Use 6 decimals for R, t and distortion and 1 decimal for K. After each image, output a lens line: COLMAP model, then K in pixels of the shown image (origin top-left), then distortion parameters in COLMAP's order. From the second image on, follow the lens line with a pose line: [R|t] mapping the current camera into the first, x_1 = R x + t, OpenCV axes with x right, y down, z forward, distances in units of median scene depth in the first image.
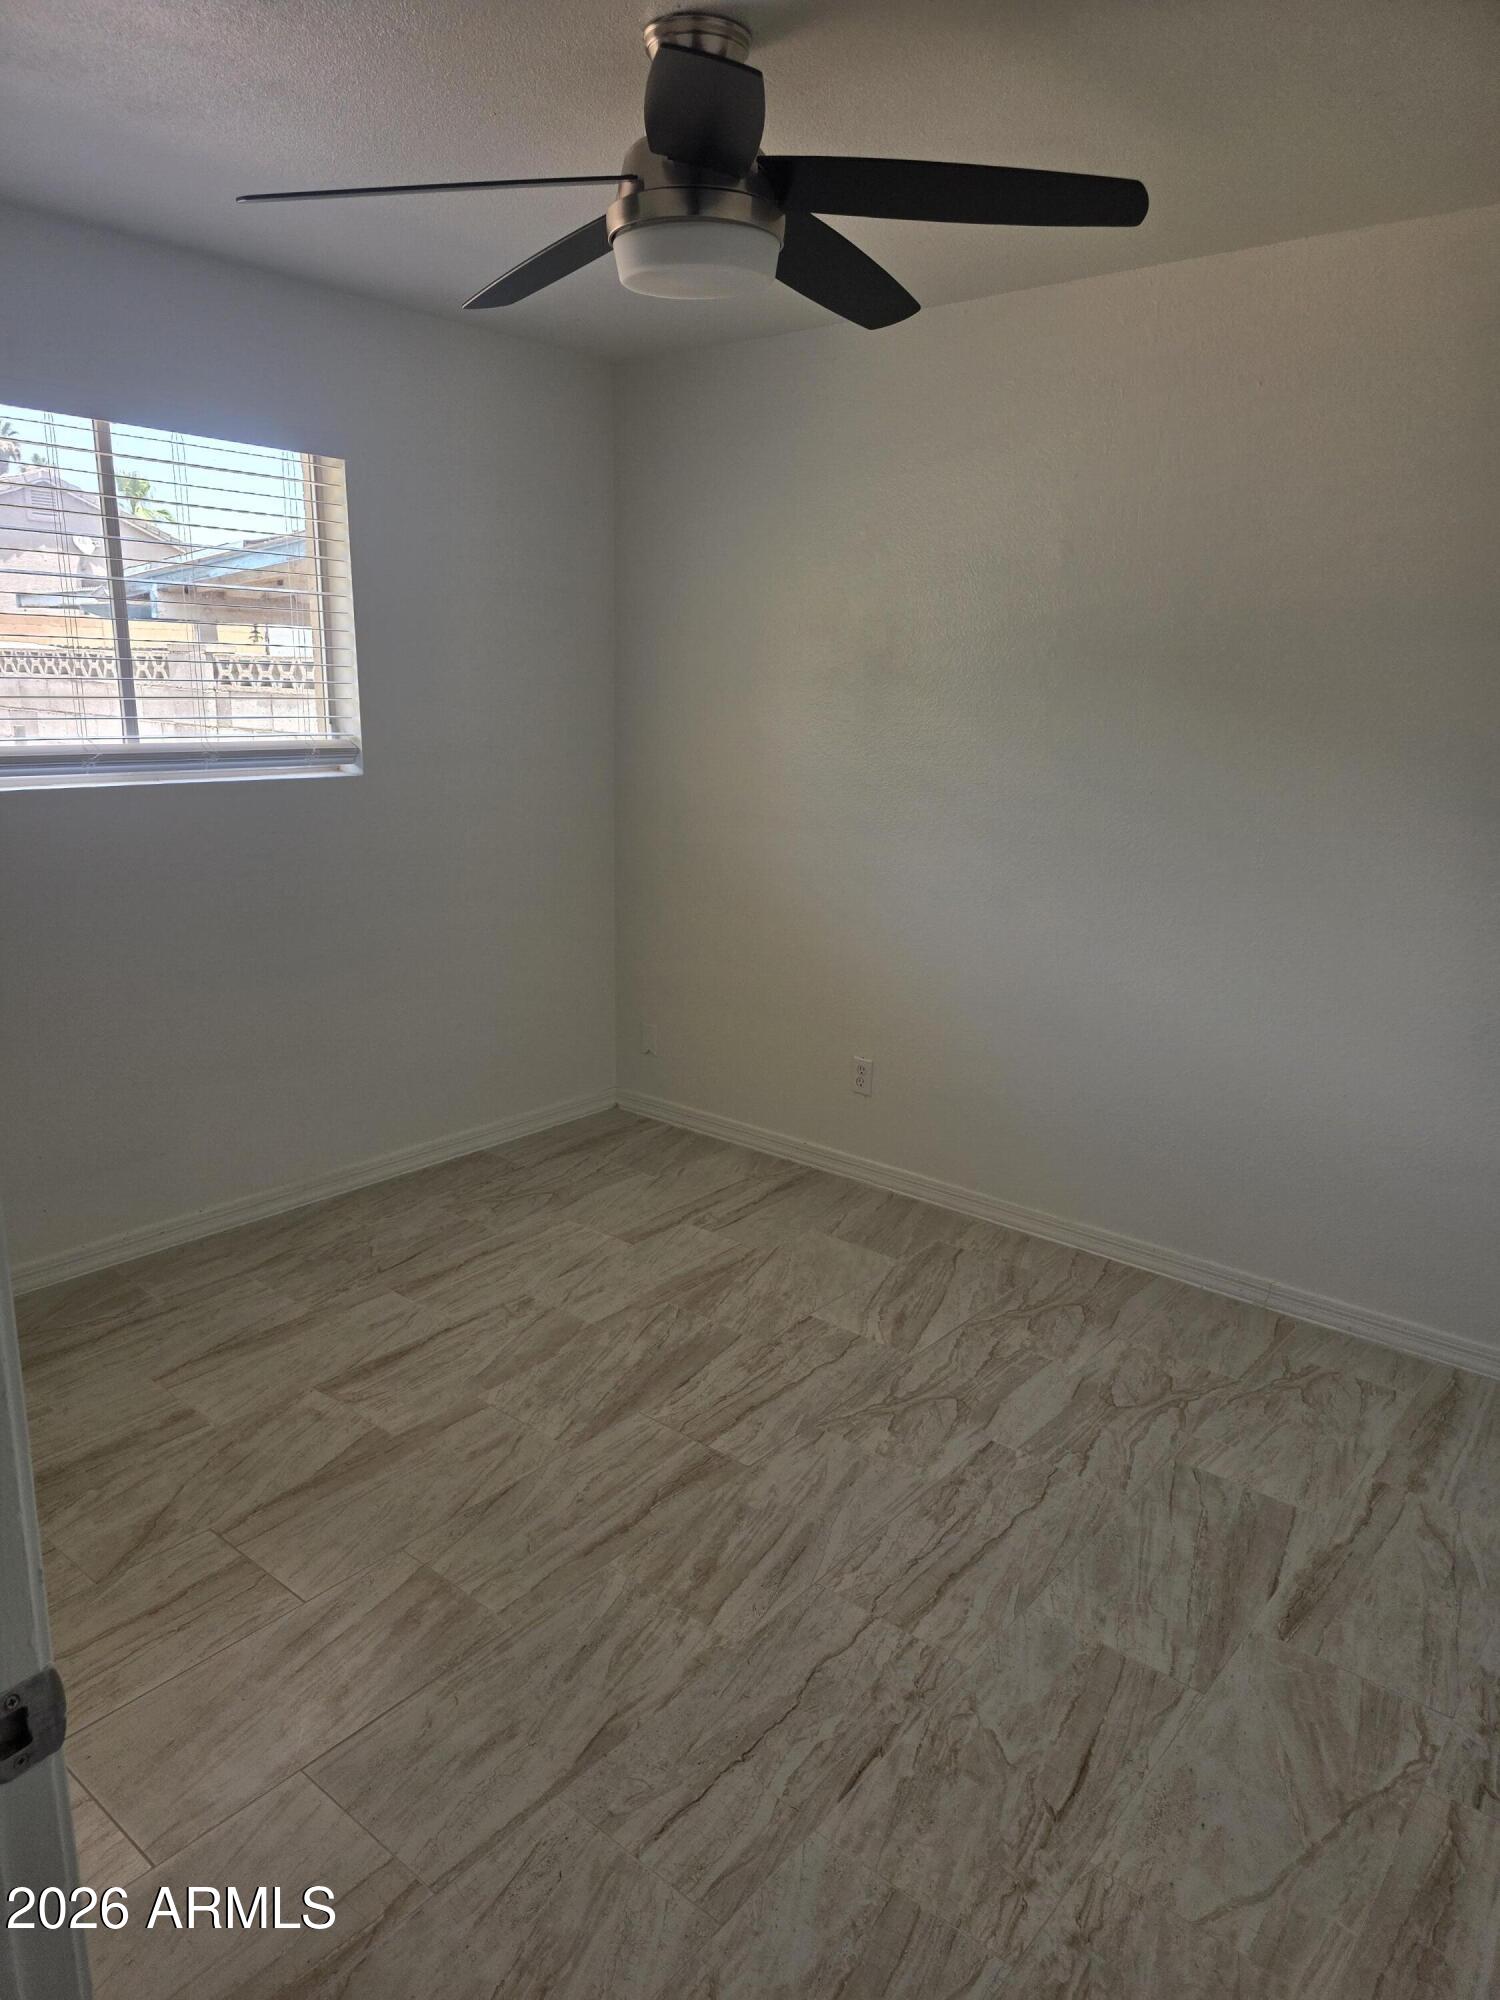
lens RADIAL K [[1322.8, 0, 750.0], [0, 1322.8, 1000.0], [0, 0, 1]] dist [0.061219, -0.060718]
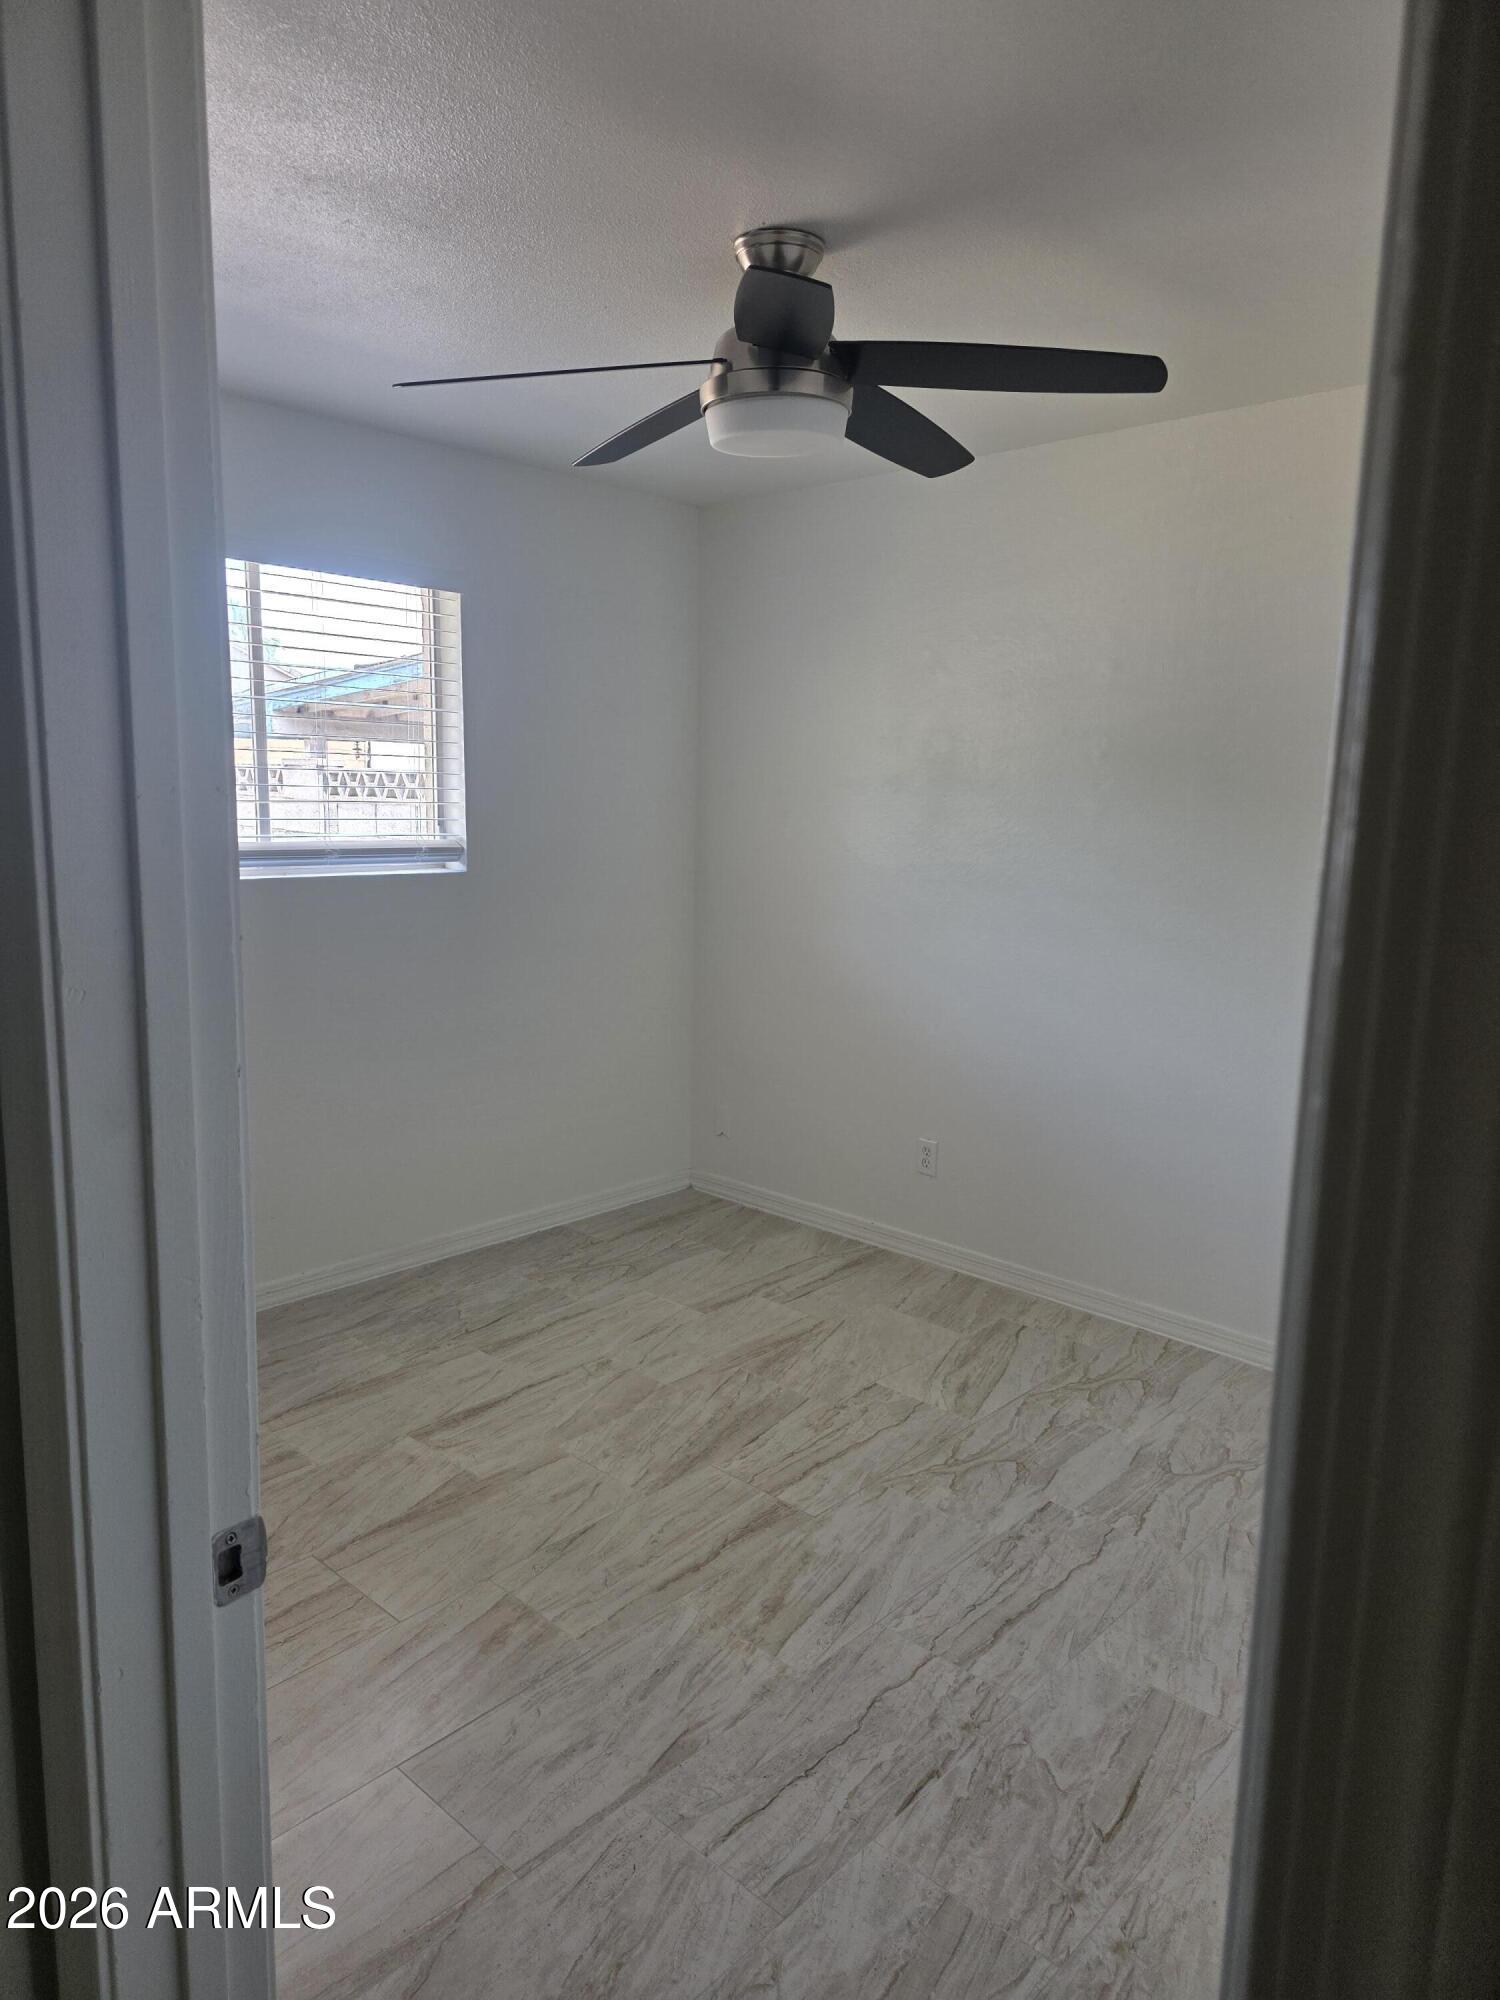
lens RADIAL K [[1325.8, 0, 750.3], [0, 1325.8, 975.5], [0, 0, 1]] dist [0.058096, -0.053448]
pose [[0.998459, 0.006512, -0.055104, 0.004222], [-0.011999, 0.994931, -0.099839, 0.036202], [0.054174, 0.100346, 0.993477, -0.100071]]
